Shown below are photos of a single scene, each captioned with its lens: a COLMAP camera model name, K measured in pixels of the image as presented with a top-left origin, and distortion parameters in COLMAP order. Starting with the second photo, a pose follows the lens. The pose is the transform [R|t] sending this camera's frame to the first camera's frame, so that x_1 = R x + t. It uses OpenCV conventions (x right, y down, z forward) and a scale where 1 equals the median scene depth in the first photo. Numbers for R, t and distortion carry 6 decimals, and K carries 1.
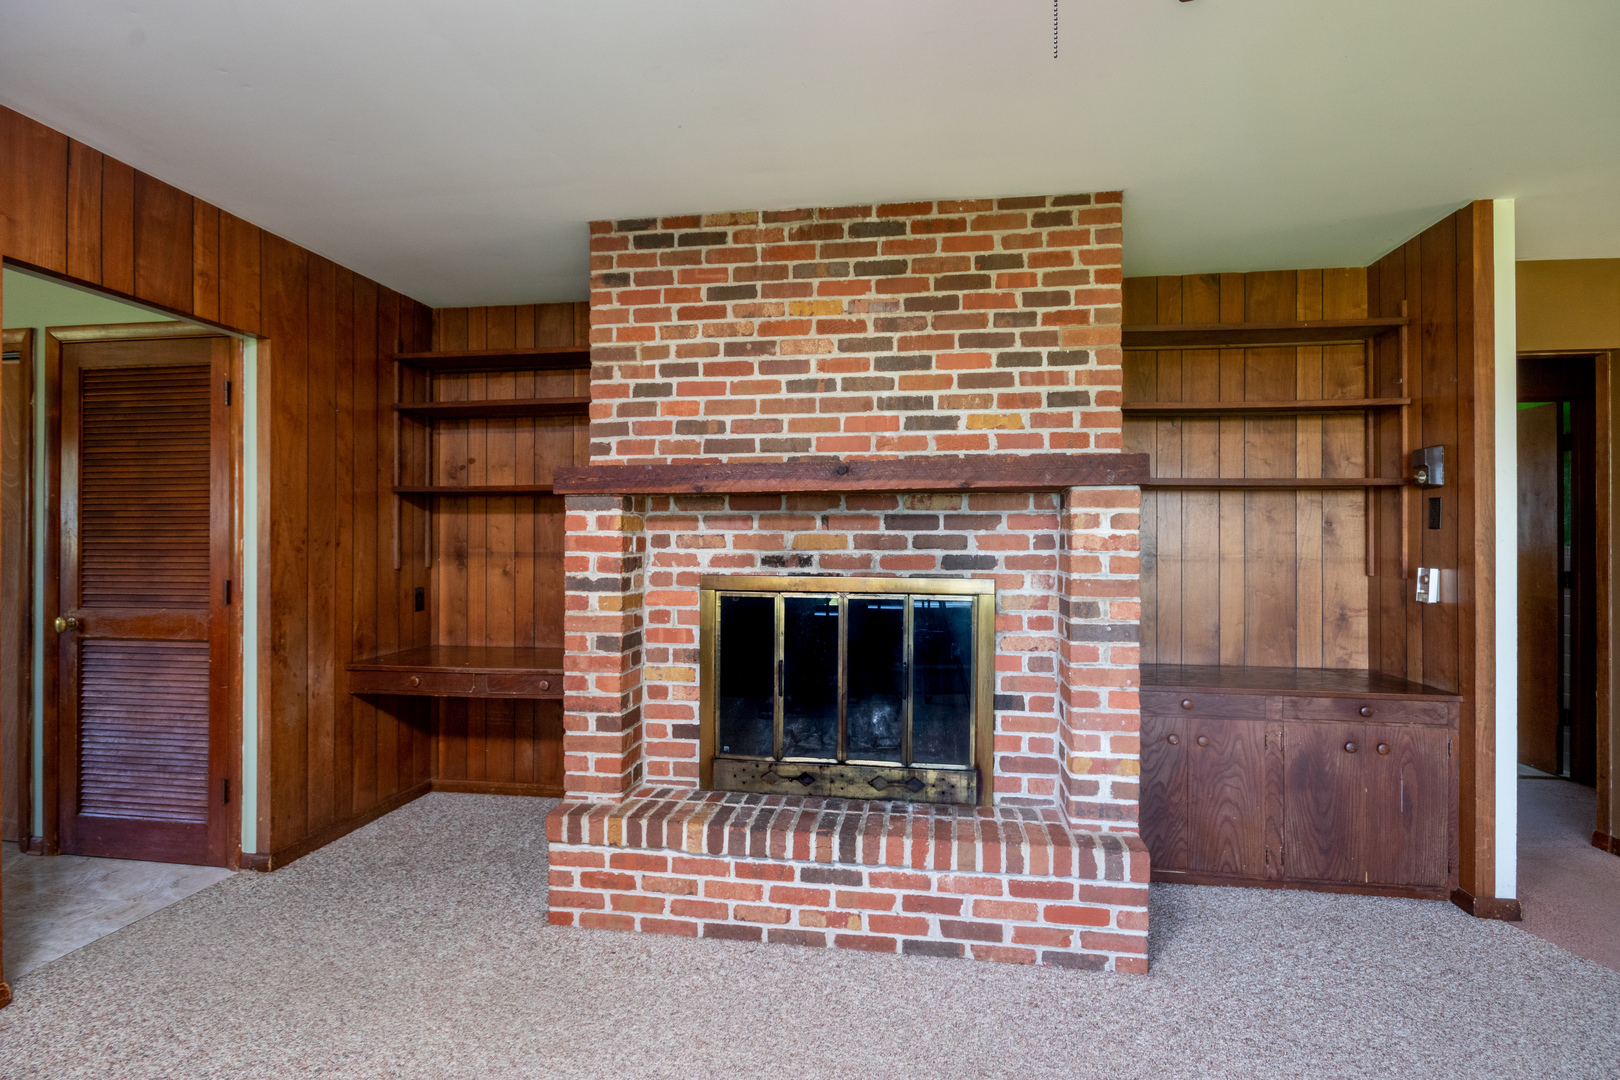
lens RADIAL K [[801.9, 0, 808.8], [0, 801.9, 534.3], [0, 0, 1]] dist [0.008829, -0.001029]
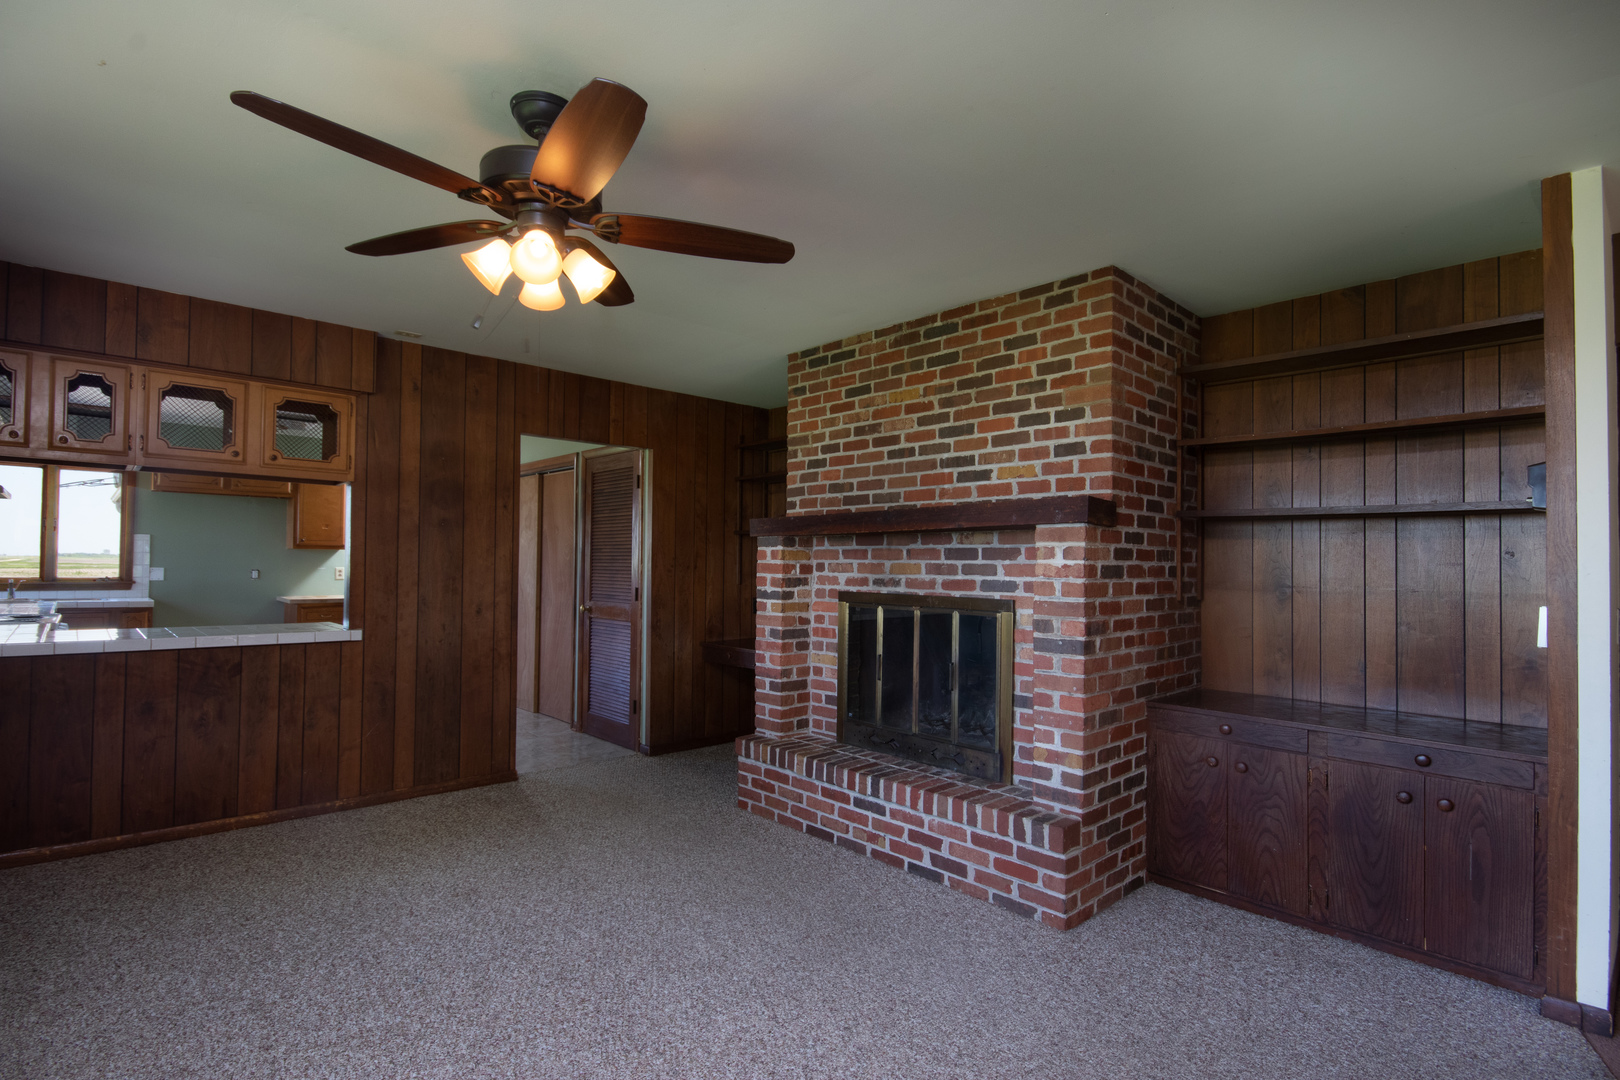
lens RADIAL K [[801.9, 0, 806.6], [0, 801.9, 545.6], [0, 0, 1]] dist [0.008829, -0.001029]
pose [[0.780974, -0.008572, -0.624505, 0.730978], [-0.004897, 0.999791, -0.019848, -0.001719], [0.624545, 0.018559, 0.780768, -0.155300]]
